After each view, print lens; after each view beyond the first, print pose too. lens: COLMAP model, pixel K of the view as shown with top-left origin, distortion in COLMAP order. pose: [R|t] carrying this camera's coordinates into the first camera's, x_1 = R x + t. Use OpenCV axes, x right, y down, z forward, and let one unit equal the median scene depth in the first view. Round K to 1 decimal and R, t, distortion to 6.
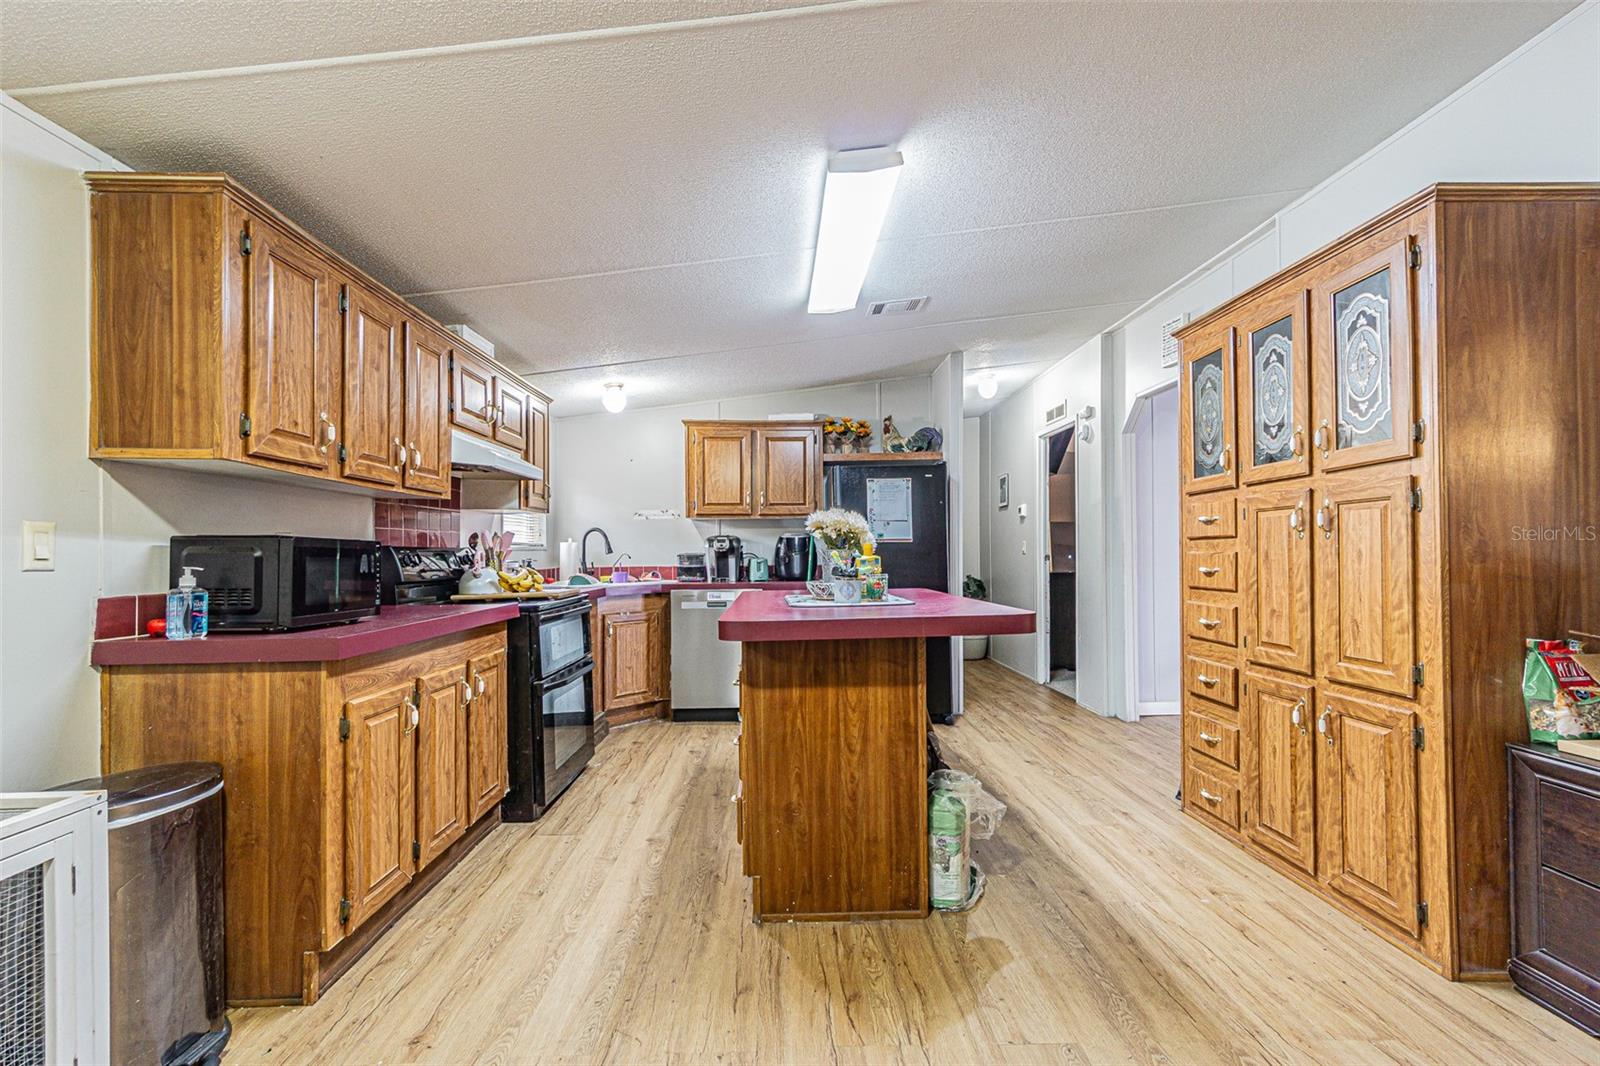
lens RADIAL K [[693.4, 0, 794.7], [0, 693.4, 550.4], [0, 0, 1]] dist [0.019838, 0.000044]
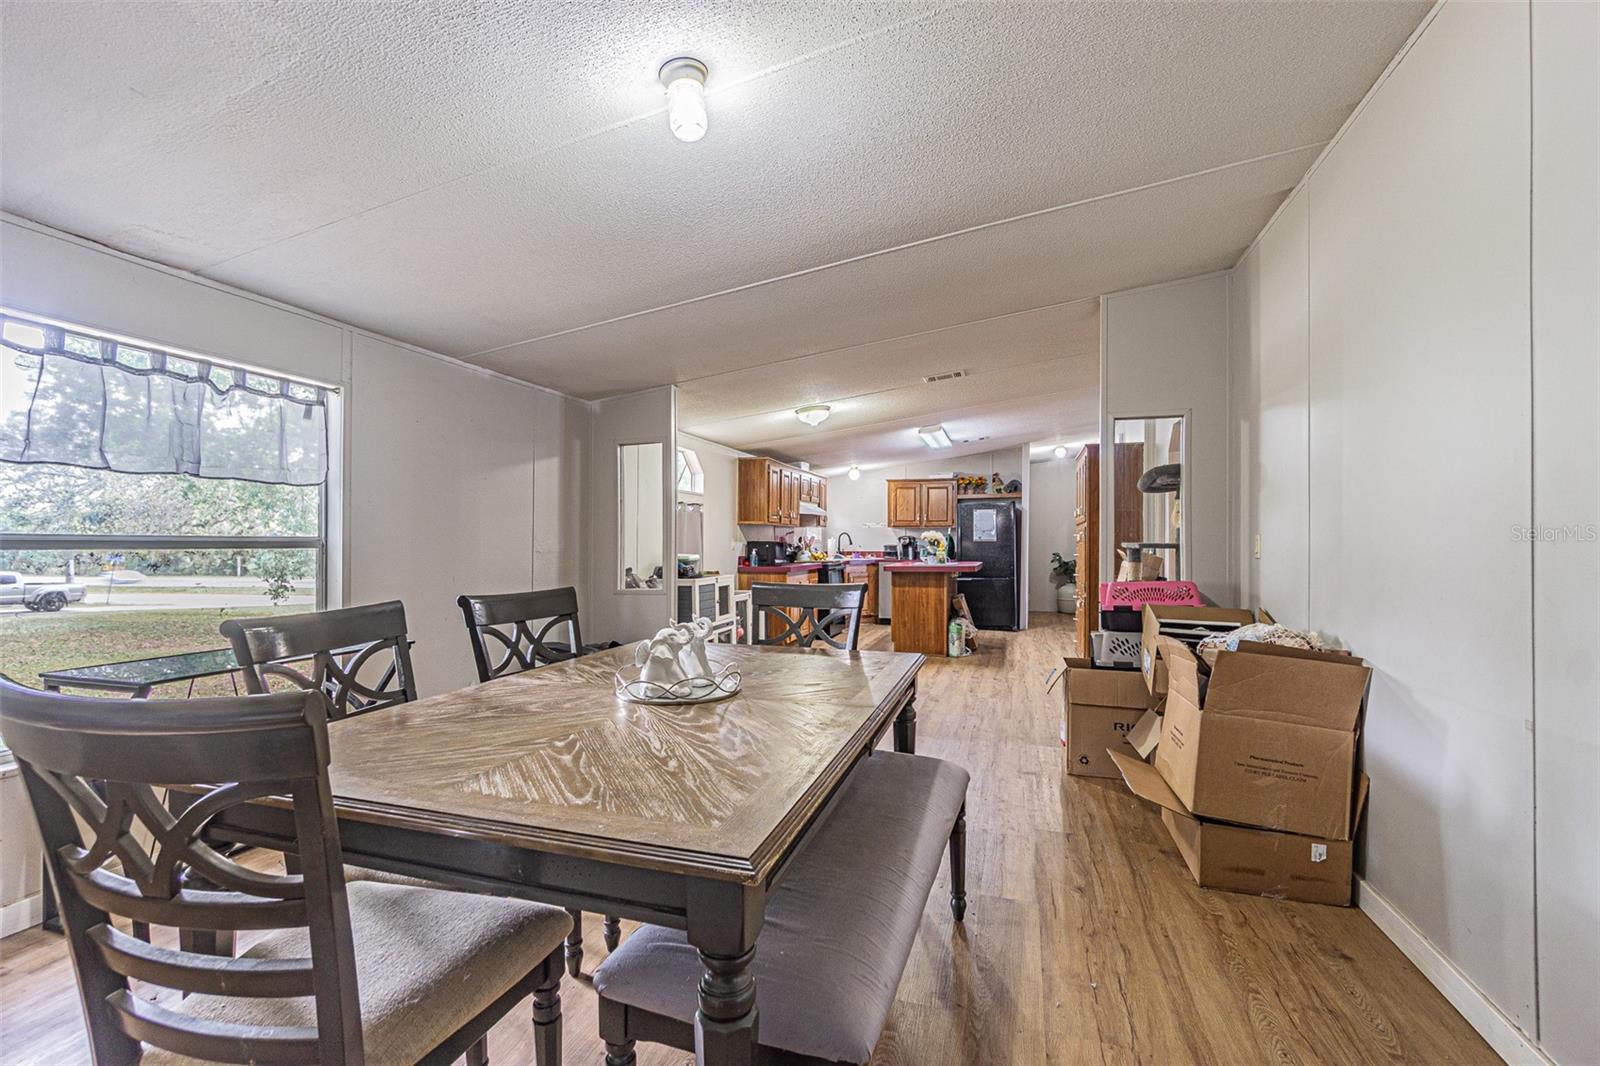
lens RADIAL K [[690.8, 0, 785.6], [0, 690.8, 533.2], [0, 0, 1]] dist [0.000389, 0.000005]
pose [[0.941627, 0.006799, -0.336588, 0.250348], [-0.008442, 0.999959, -0.003418, -0.021333], [0.336551, 0.006060, 0.941646, -1.034202]]
